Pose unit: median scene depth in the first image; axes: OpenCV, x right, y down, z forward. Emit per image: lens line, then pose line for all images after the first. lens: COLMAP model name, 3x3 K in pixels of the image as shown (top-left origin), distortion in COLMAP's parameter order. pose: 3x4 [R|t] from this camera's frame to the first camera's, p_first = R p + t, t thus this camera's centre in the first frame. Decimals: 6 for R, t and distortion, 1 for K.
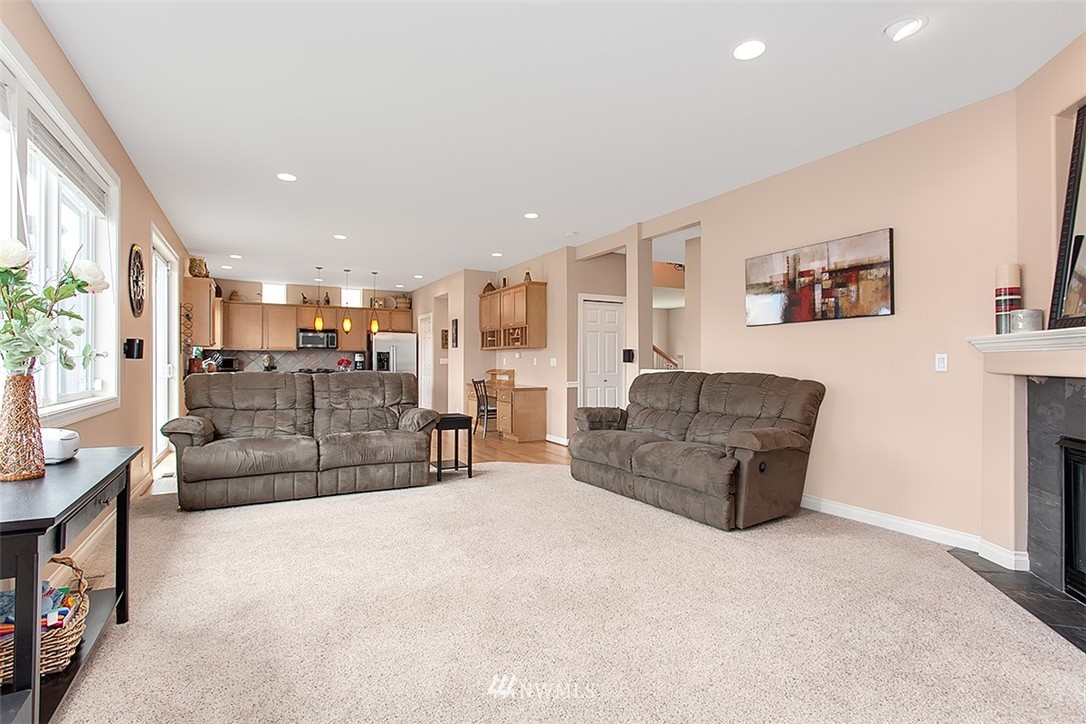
lens RADIAL K [[526.7, 0, 538.2], [0, 526.7, 355.2], [0, 0, 1]] dist [0.013938, 0.001101]
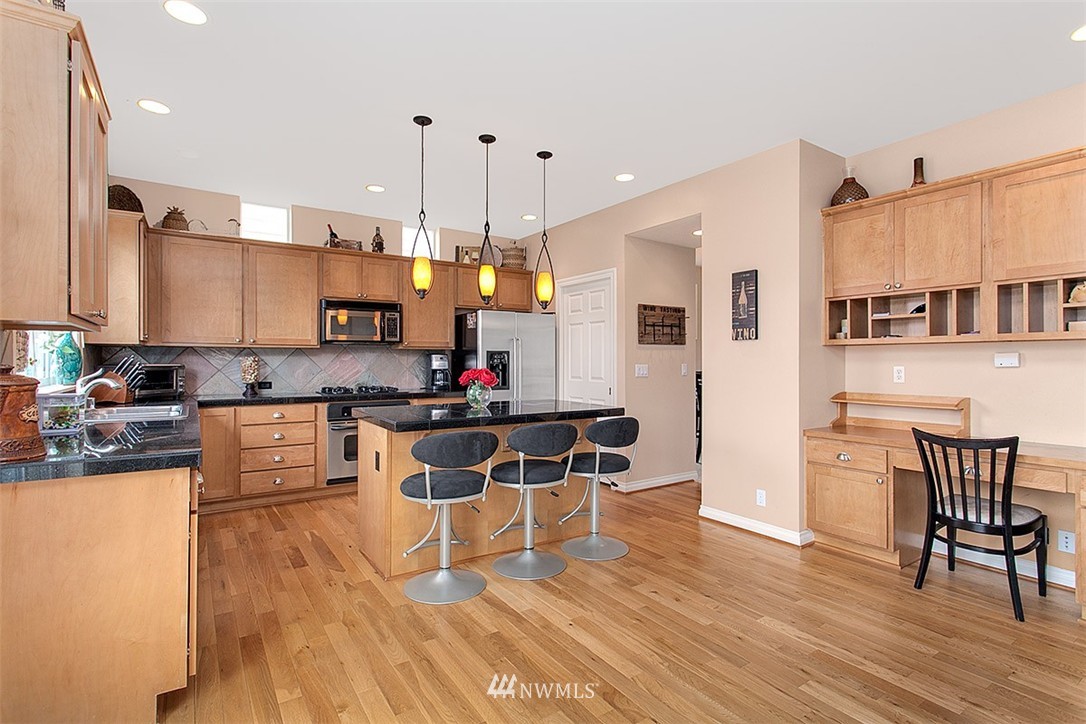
lens RADIAL K [[526.7, 0, 548.7], [0, 526.7, 362.5], [0, 0, 1]] dist [0.013938, 0.001101]
pose [[0.994690, 0.000129, 0.102916, -0.303943], [-0.001334, 0.999931, 0.011635, -0.001446], [-0.102908, -0.011711, 0.994622, 0.519737]]
